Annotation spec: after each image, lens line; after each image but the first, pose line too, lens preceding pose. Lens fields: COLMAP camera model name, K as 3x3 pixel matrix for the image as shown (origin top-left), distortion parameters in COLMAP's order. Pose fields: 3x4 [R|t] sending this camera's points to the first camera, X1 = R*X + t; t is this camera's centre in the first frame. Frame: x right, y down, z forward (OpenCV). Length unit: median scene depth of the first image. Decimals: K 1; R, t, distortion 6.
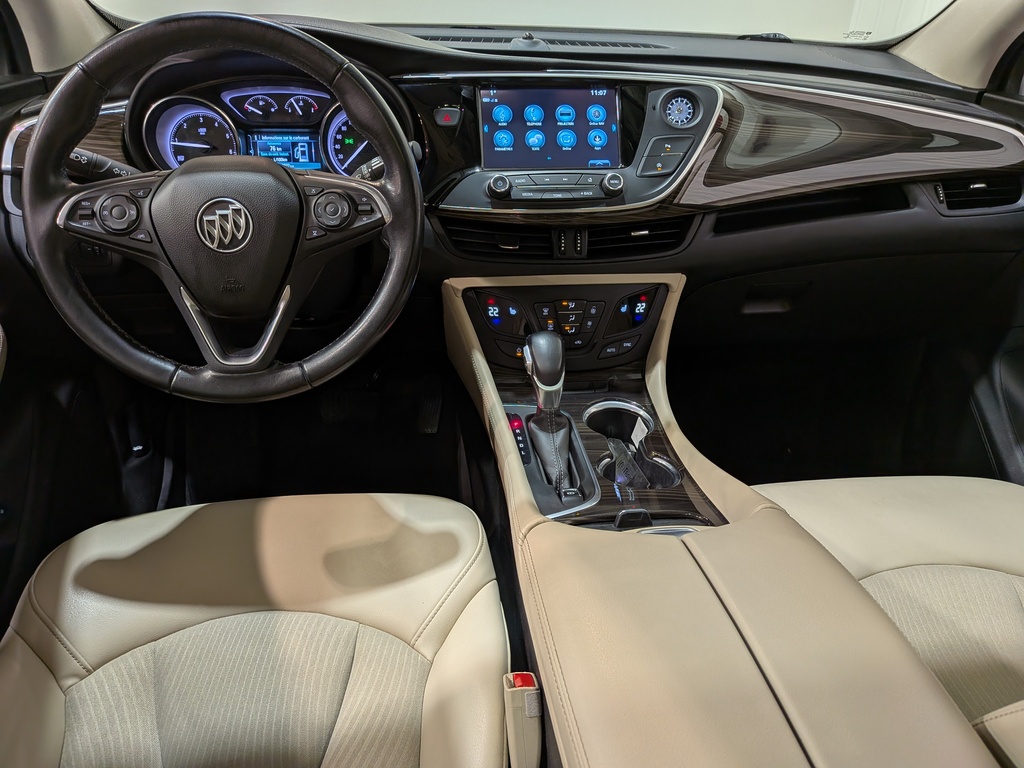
lens RADIAL K [[755.1, 0, 518.1], [0, 755.1, 387.6], [0, 0, 1]] dist [0.051615, -0.094381]
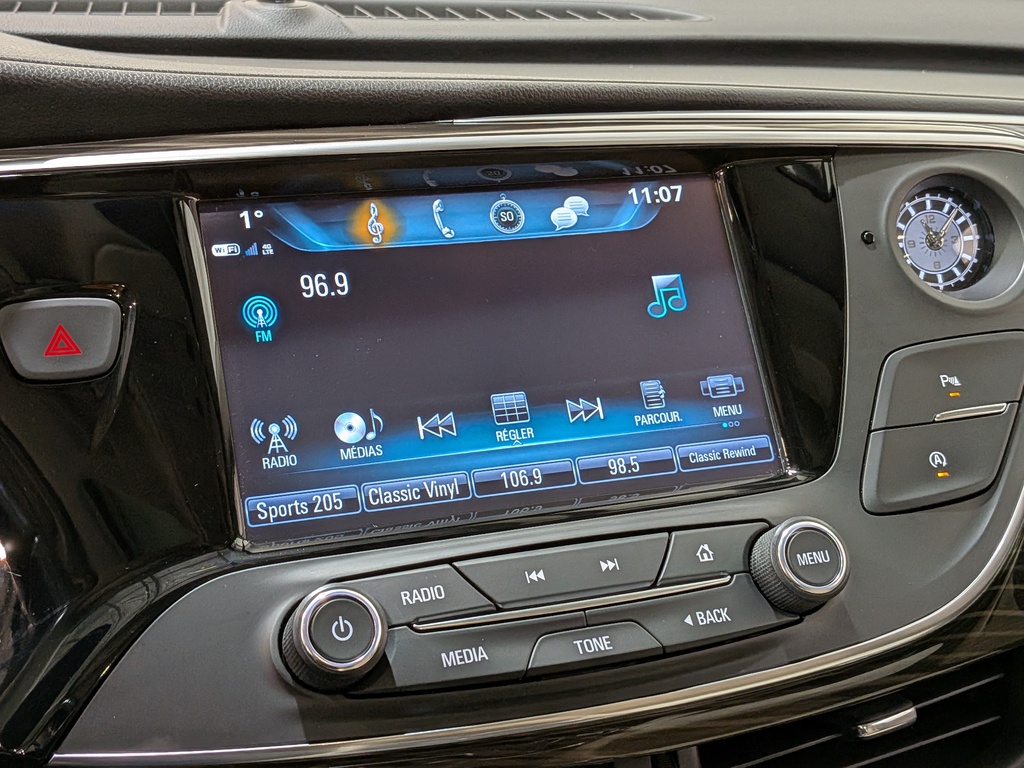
lens RADIAL K [[1512.0, 0, 476.0], [0, 1512.0, 368.3], [0, 0, 1]] dist [0.055439, 0.000000]
pose [[0.971903, -0.074442, 0.223300, -0.072840], [0.114764, 0.978138, -0.173420, -0.246814], [-0.205509, 0.194174, 0.959199, 0.527718]]
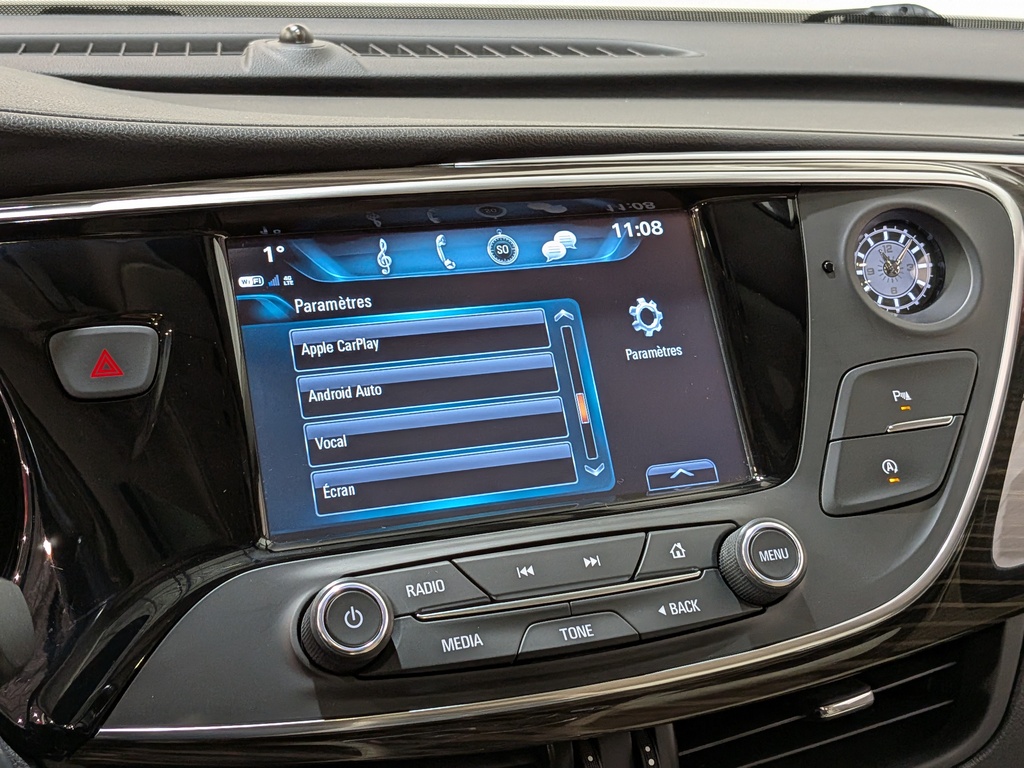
lens RADIAL K [[1512.0, 0, 497.5], [0, 1512.0, 343.3], [0, 0, 1]] dist [0.055439, 0.000000]
pose [[0.971572, -0.072023, 0.225523, -0.077632], [0.117244, 0.973959, -0.194054, -0.239730], [-0.205674, 0.214979, 0.954716, 0.471203]]
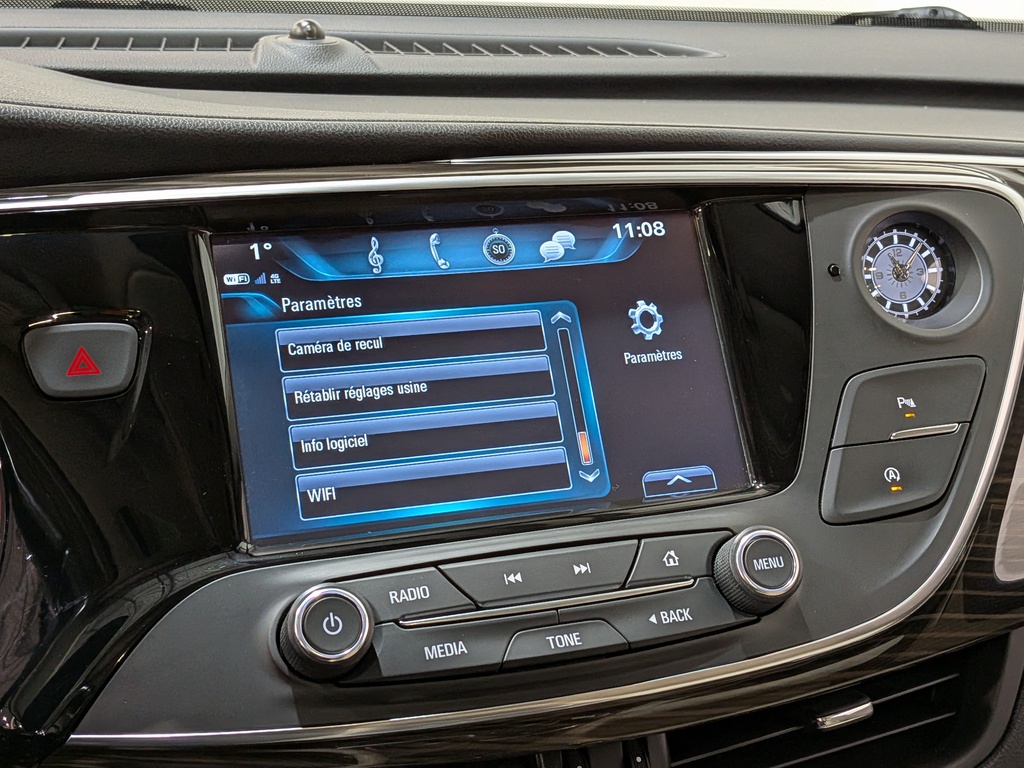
lens RADIAL K [[1512.0, 0, 541.1], [0, 1512.0, 387.1], [0, 0, 1]] dist [0.055439, 0.000000]
pose [[0.972380, -0.068891, 0.223006, -0.057595], [0.108713, 0.979160, -0.171542, -0.237962], [-0.206541, 0.191047, 0.959605, 0.480227]]
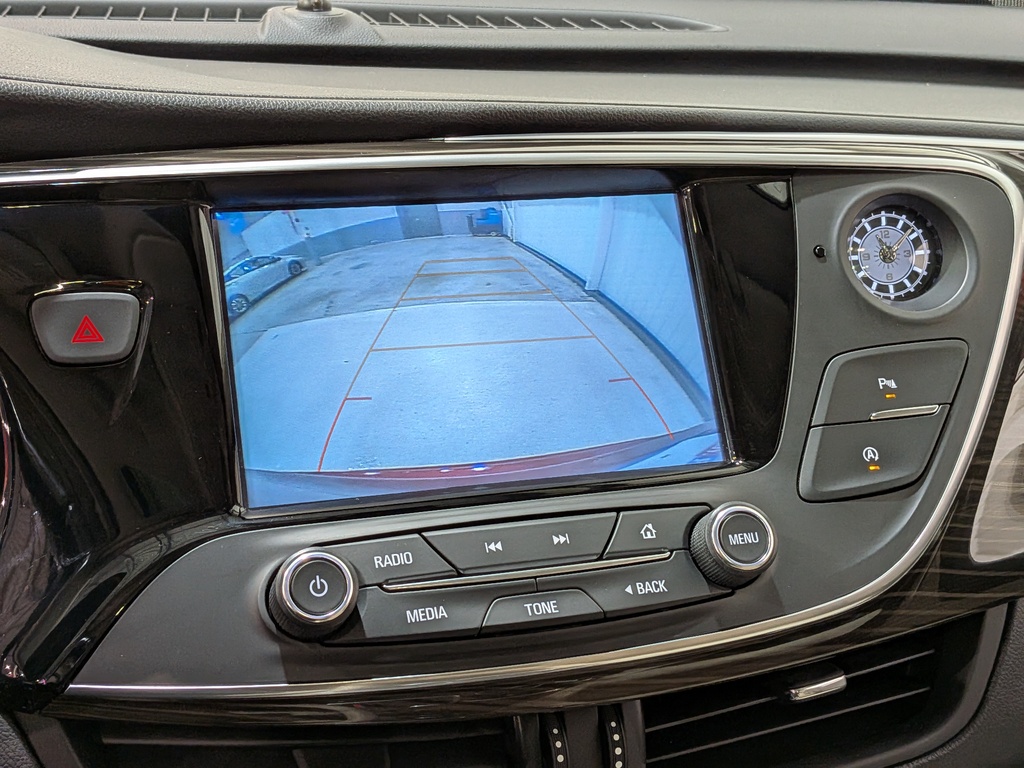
lens RADIAL K [[1512.0, 0, 486.3], [0, 1512.0, 379.4], [0, 0, 1]] dist [0.055439, 0.000000]
pose [[0.982354, -0.052839, 0.179414, -0.052033], [0.081277, 0.984557, -0.155056, -0.239184], [-0.168450, 0.166902, 0.971477, 0.462962]]
